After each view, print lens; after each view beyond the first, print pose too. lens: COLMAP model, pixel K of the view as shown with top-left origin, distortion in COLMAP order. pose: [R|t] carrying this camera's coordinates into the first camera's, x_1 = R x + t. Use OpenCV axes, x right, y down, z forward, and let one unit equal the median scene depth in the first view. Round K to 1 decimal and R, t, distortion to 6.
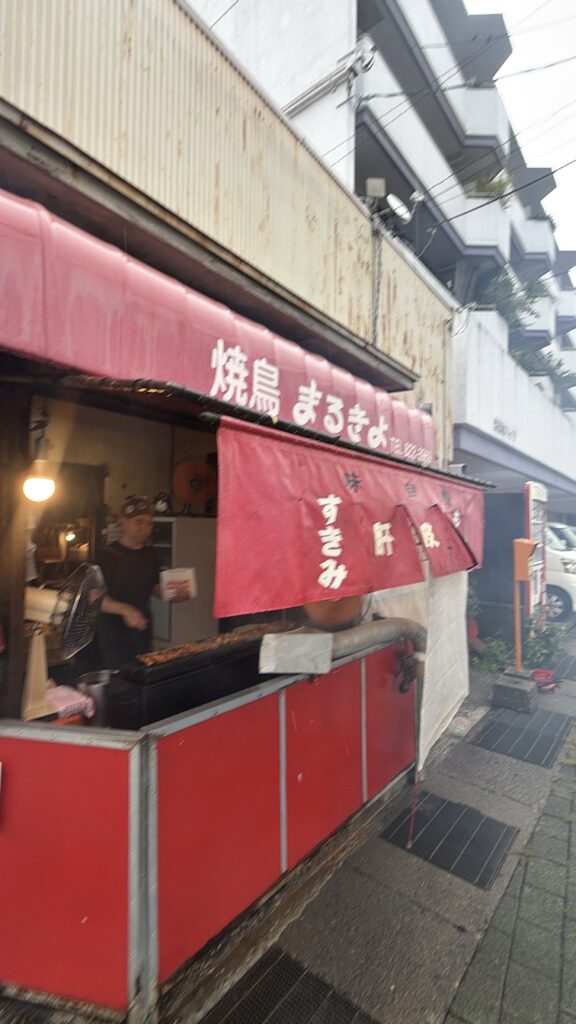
lens RADIAL K [[478.1, 0, 288.3], [0, 478.1, 511.7], [0, 0, 1]] dist [-0.019037, 0.000107]
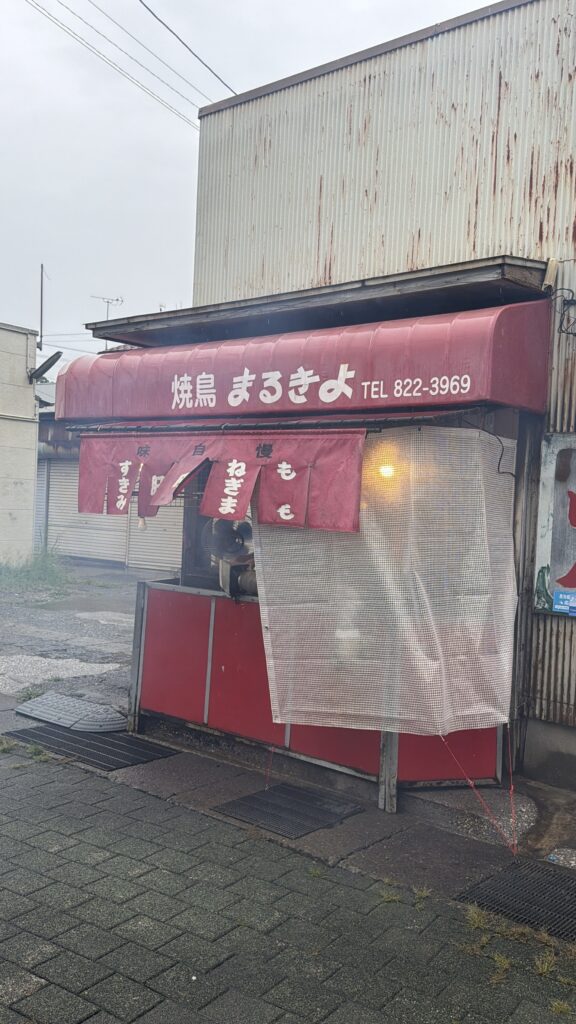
lens RADIAL K [[961.9, 0, 288.2], [0, 961.9, 515.3], [0, 0, 1]] dist [0.021683, 0.000000]
pose [[-0.080786, -0.009191, -0.996689, 2.897475], [-0.017585, 0.999815, -0.007794, 0.150477], [0.996576, 0.016897, -0.080933, 1.480339]]
